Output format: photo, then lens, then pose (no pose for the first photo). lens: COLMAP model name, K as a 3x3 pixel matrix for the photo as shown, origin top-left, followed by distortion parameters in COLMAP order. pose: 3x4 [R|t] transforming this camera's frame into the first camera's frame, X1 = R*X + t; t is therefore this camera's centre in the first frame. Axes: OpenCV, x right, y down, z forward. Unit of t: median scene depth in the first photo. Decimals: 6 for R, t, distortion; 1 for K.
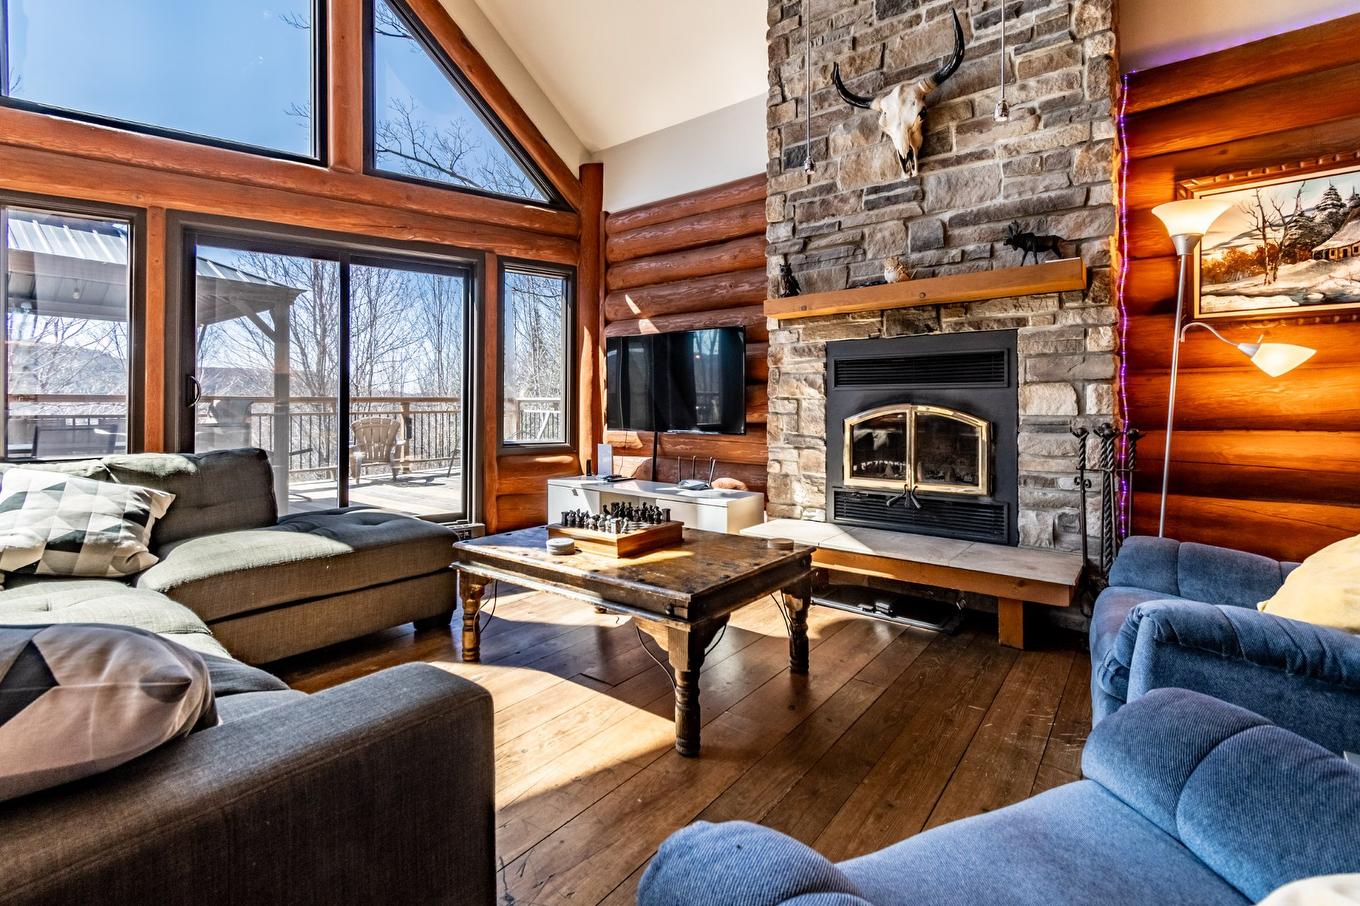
lens RADIAL K [[618.8, 0, 678.1], [0, 618.8, 401.1], [0, 0, 1]] dist [0.002986, -0.000396]
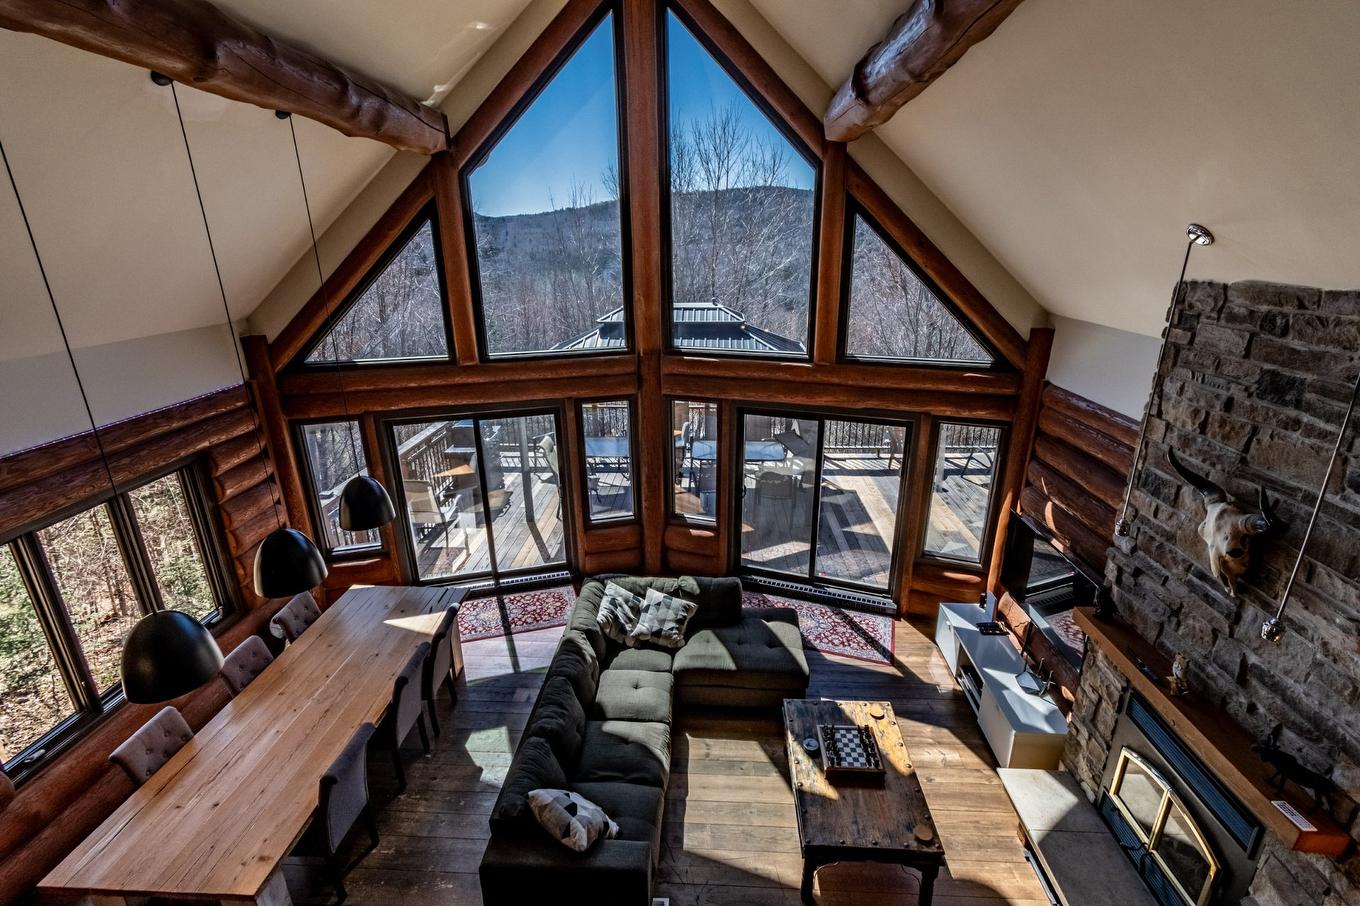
lens RADIAL K [[618.8, 0, 684.5], [0, 618.8, 441.3], [0, 0, 1]] dist [0.002986, -0.000396]
pose [[0.575036, 0.254916, -0.777400, 0.517713], [0.020361, 0.945465, 0.325087, -0.805784], [0.817875, -0.202765, 0.538486, -0.075122]]
